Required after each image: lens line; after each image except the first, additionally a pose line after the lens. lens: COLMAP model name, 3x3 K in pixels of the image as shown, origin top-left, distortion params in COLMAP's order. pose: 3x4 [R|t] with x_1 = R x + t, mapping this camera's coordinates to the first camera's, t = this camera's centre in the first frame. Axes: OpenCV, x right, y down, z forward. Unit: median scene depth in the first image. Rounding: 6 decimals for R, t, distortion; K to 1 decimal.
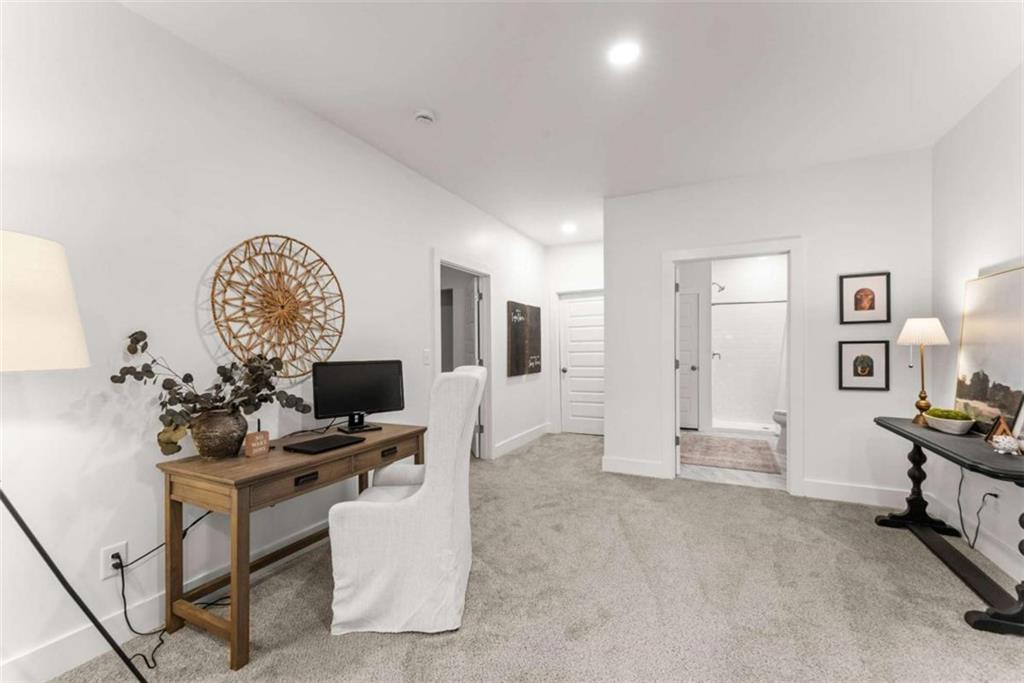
lens RADIAL K [[434.0, 0, 512.0], [0, 434.0, 341.5], [0, 0, 1]] dist [0.000090, -0.000009]
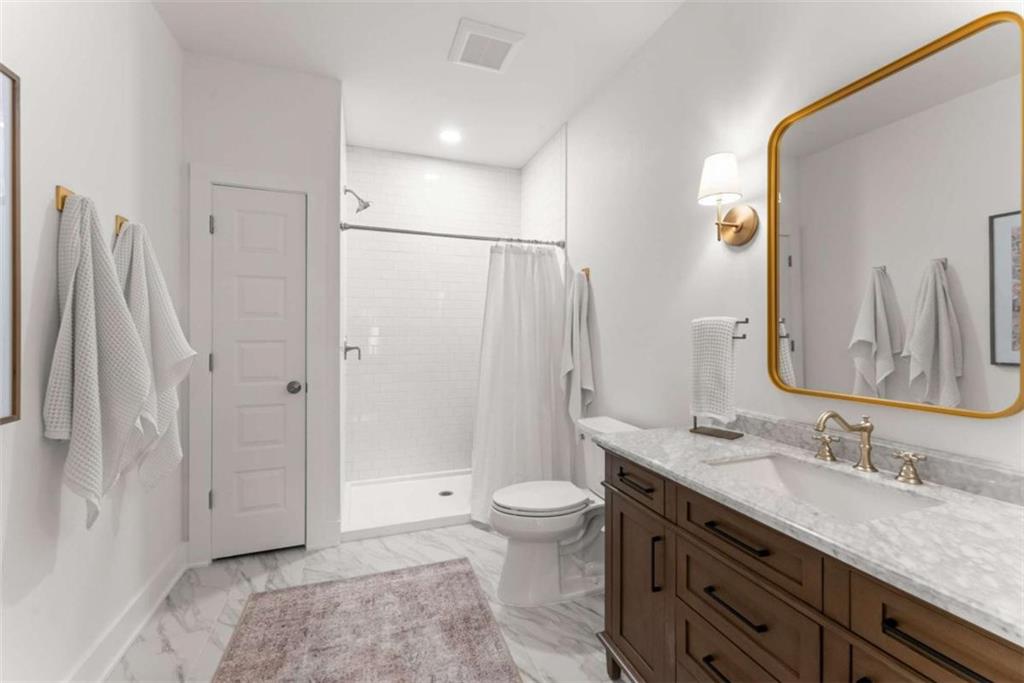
lens RADIAL K [[422.3, 0, 512.0], [0, 422.3, 341.5], [0, 0, 1]] dist [0.000159, -0.000054]
pose [[0.701265, -0.010236, 0.712827, 0.281396], [-0.002310, 0.999859, 0.016631, 0.014236], [-0.712897, -0.013309, 0.701142, 0.588498]]
